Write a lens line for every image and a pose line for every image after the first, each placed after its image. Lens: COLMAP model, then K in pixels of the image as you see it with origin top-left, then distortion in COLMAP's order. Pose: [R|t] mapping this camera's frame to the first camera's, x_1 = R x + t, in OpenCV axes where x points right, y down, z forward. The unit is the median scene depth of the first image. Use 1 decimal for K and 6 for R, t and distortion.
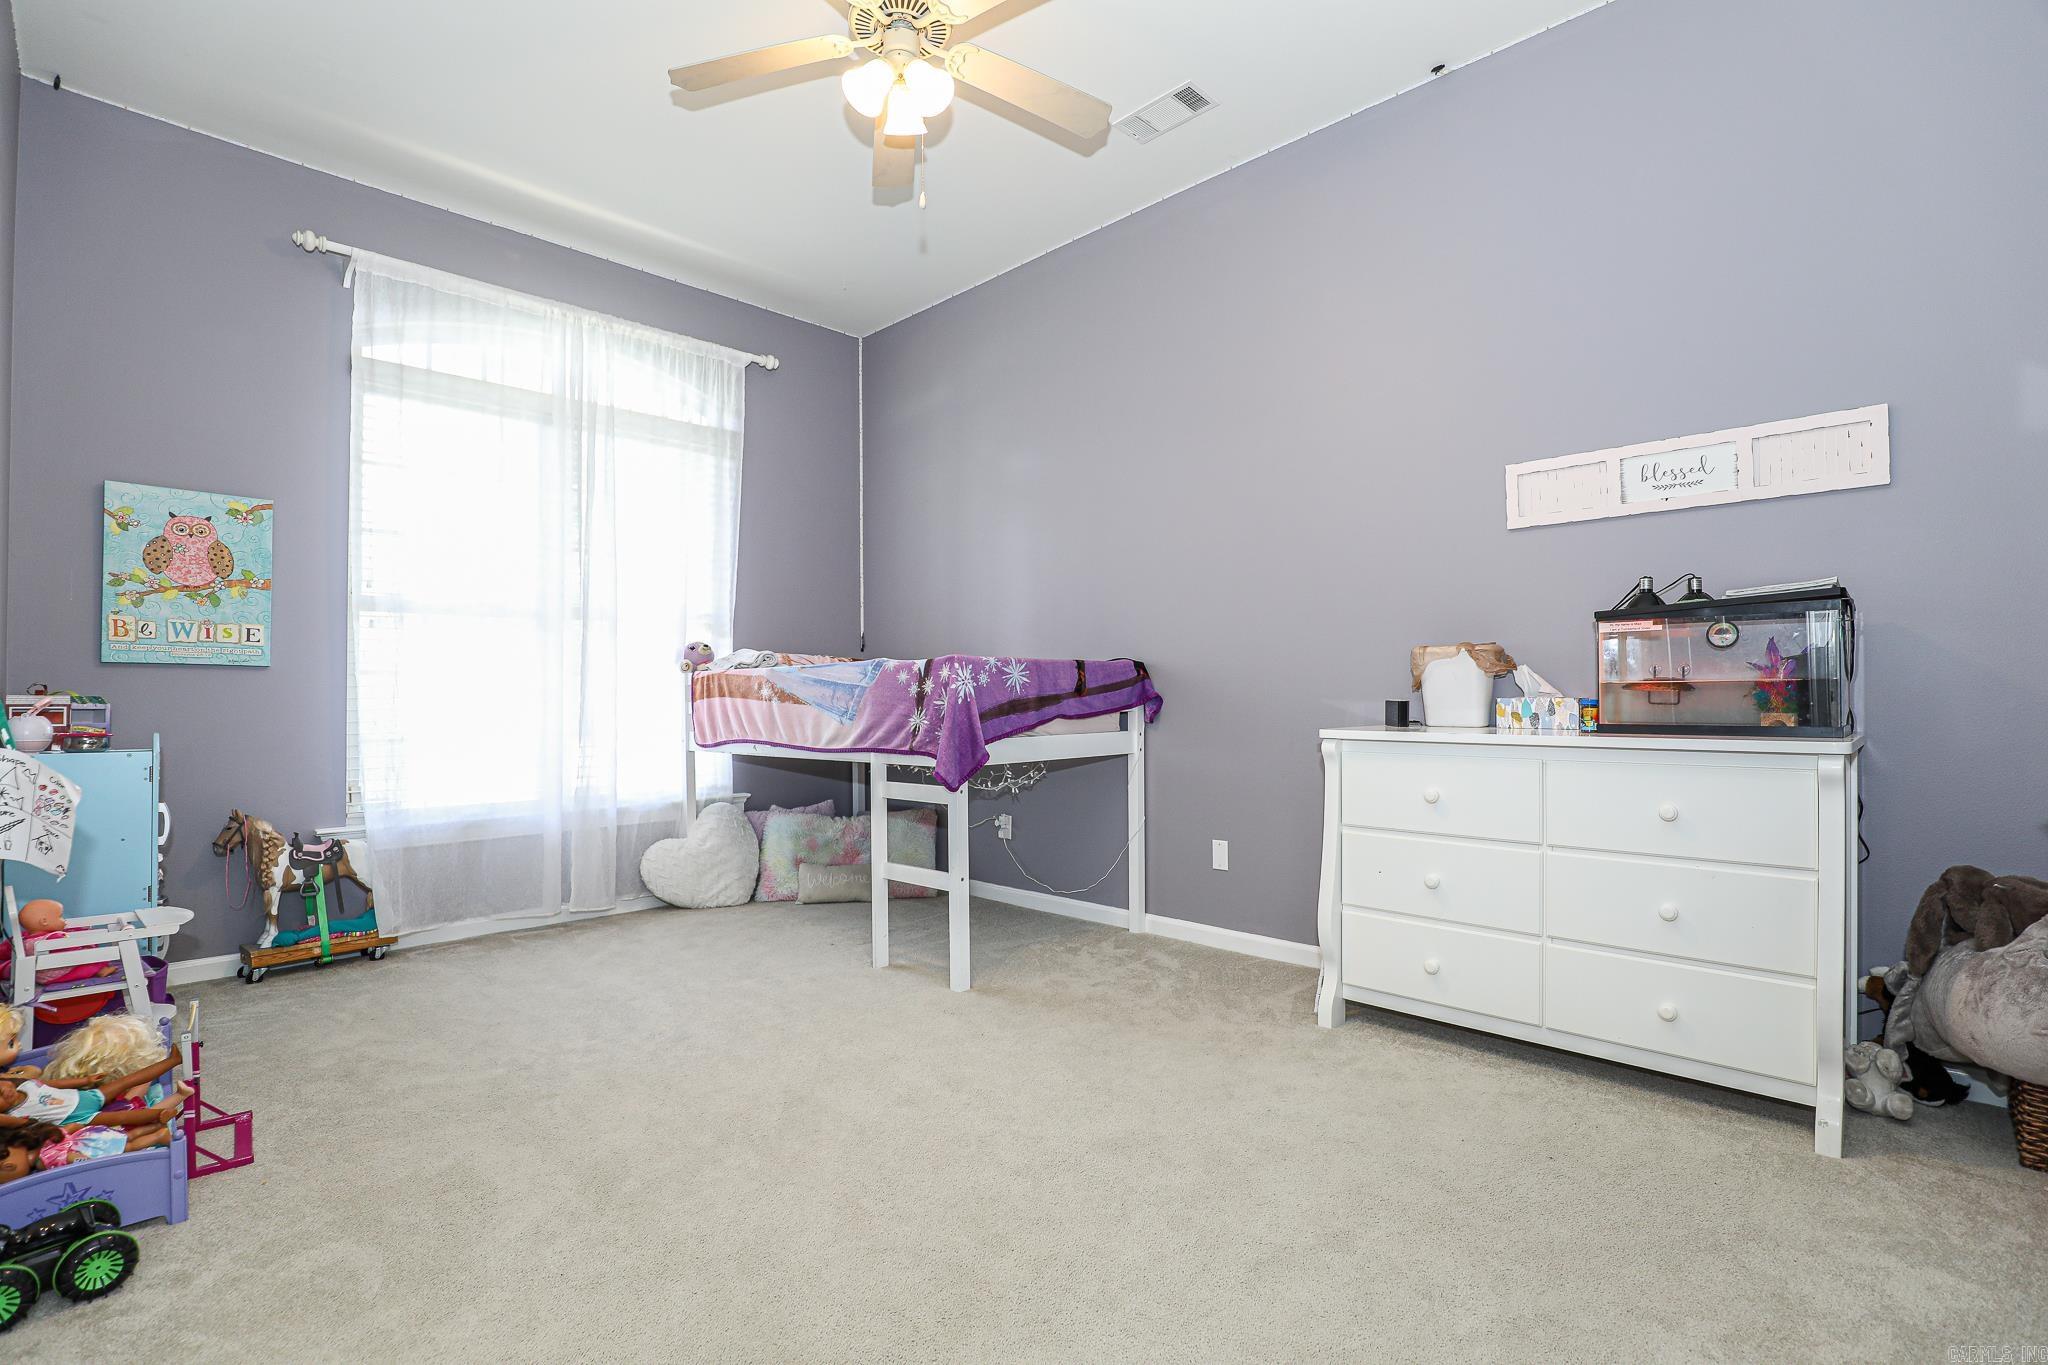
lens RADIAL K [[931.0, 0, 1036.6], [0, 931.0, 687.7], [0, 0, 1]] dist [-0.021512, 0.002005]
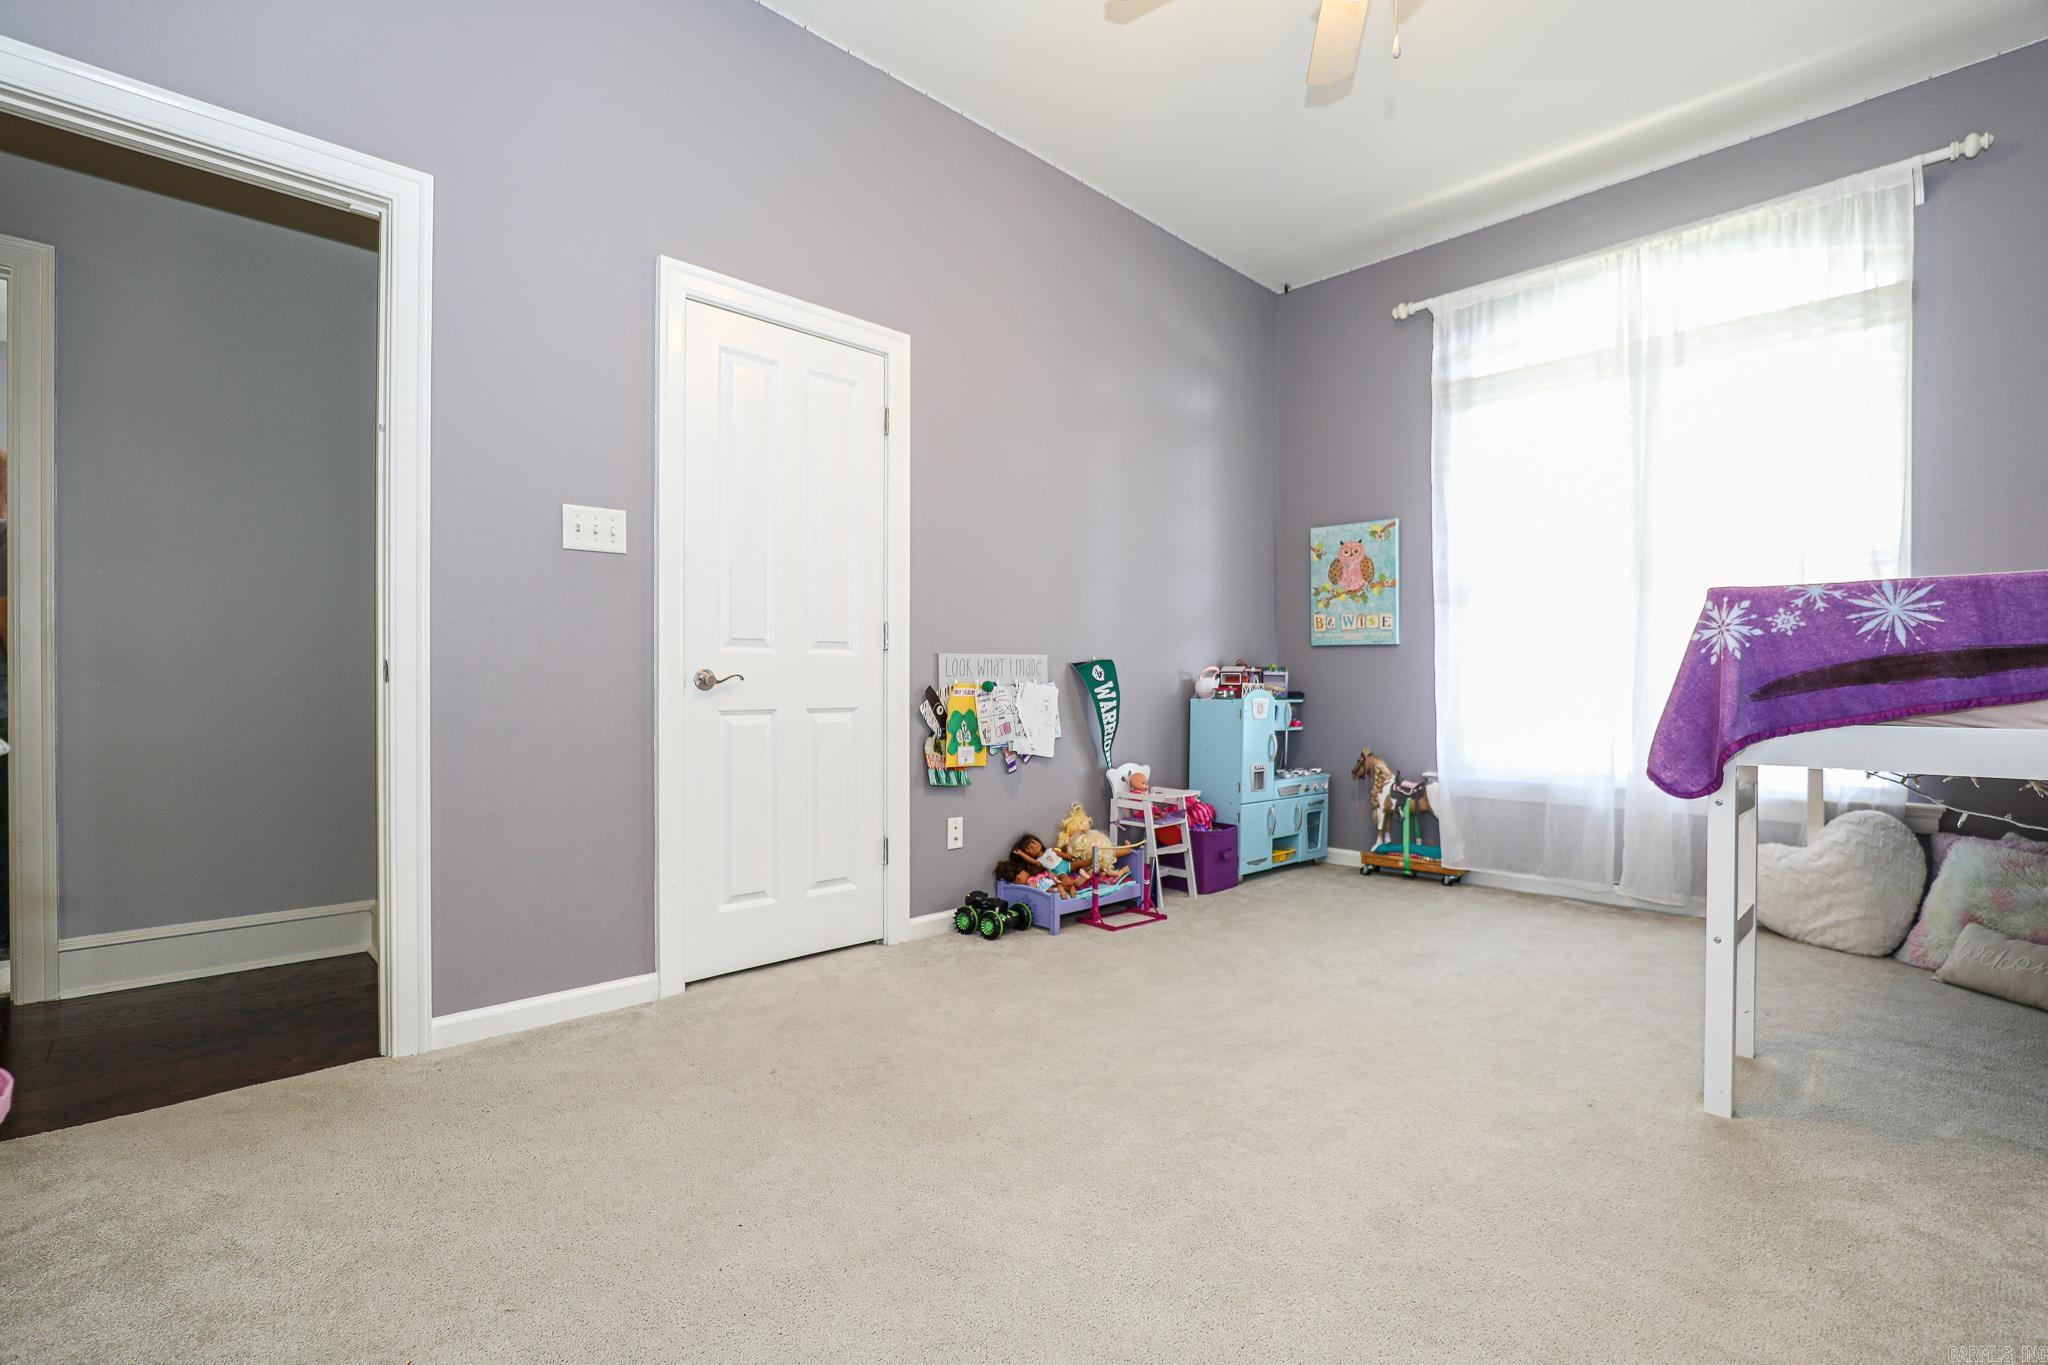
lens RADIAL K [[931.0, 0, 1037.0], [0, 931.0, 685.0], [0, 0, 1]] dist [-0.021512, 0.002005]
pose [[-0.019918, 0.007538, -0.999773, 0.522358], [0.010122, 0.999922, 0.007337, 0.020814], [0.999750, -0.009974, -0.019993, 0.513641]]
